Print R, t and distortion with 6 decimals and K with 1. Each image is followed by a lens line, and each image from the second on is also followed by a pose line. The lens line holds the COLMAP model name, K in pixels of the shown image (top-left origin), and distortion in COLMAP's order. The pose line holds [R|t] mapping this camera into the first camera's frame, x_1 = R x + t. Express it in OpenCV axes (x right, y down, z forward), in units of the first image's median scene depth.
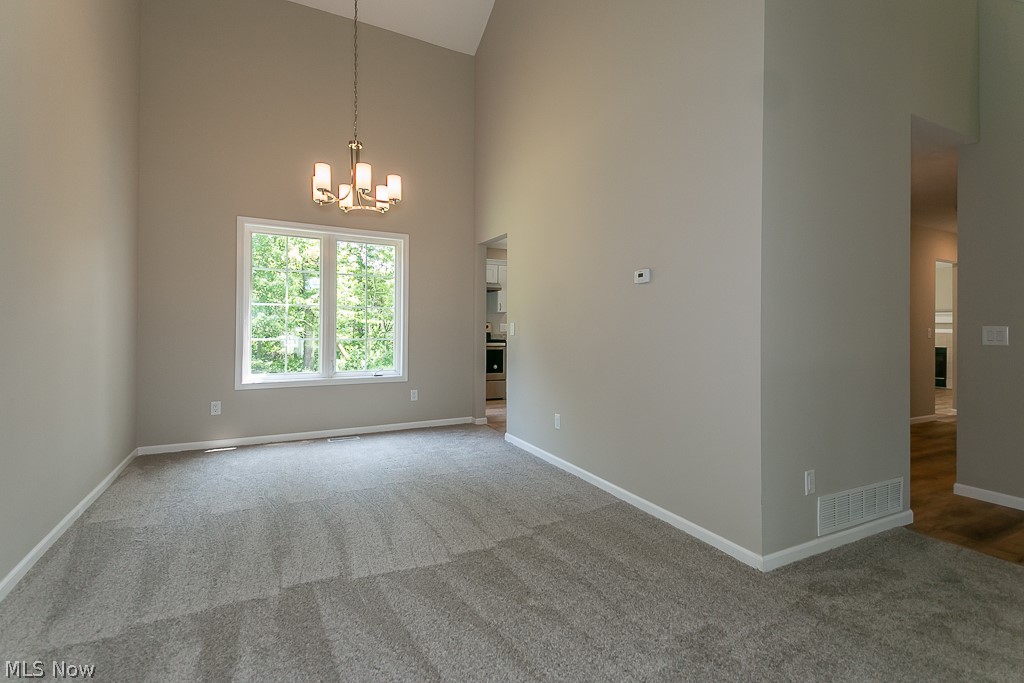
lens RADIAL K [[466.6, 0, 514.4], [0, 466.6, 328.5], [0, 0, 1]] dist [0.057001, -0.034686]
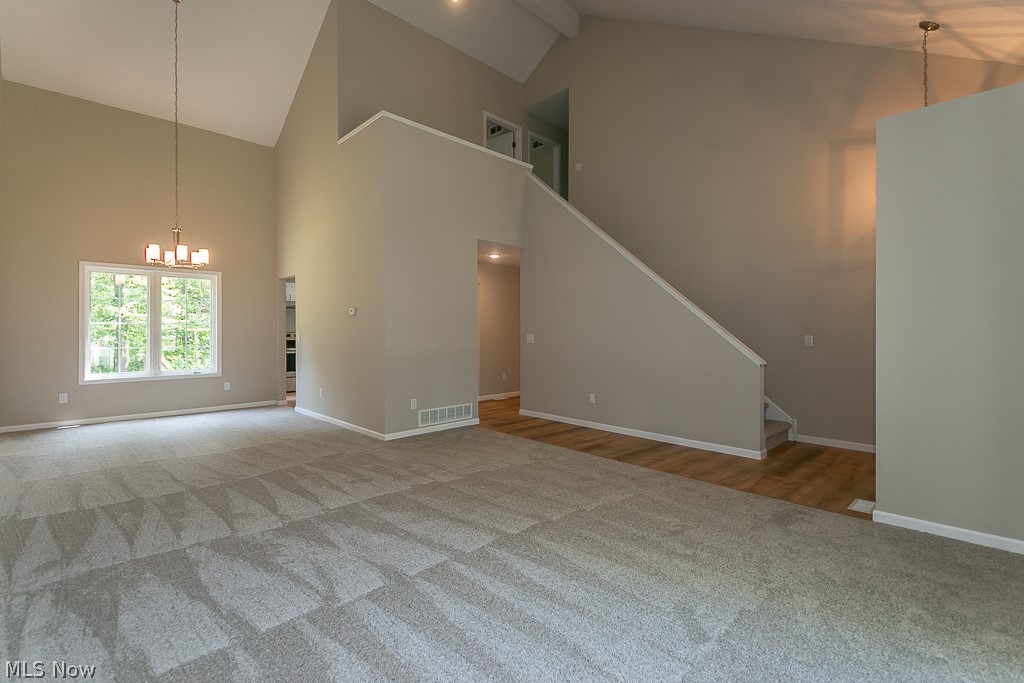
lens RADIAL K [[466.6, 0, 514.4], [0, 466.6, 328.5], [0, 0, 1]] dist [0.057001, -0.034686]
pose [[0.958873, -0.012052, 0.283578, 0.231775], [0.014037, 0.999889, -0.004970, -0.011413], [-0.283487, 0.008746, 0.958936, -0.673728]]
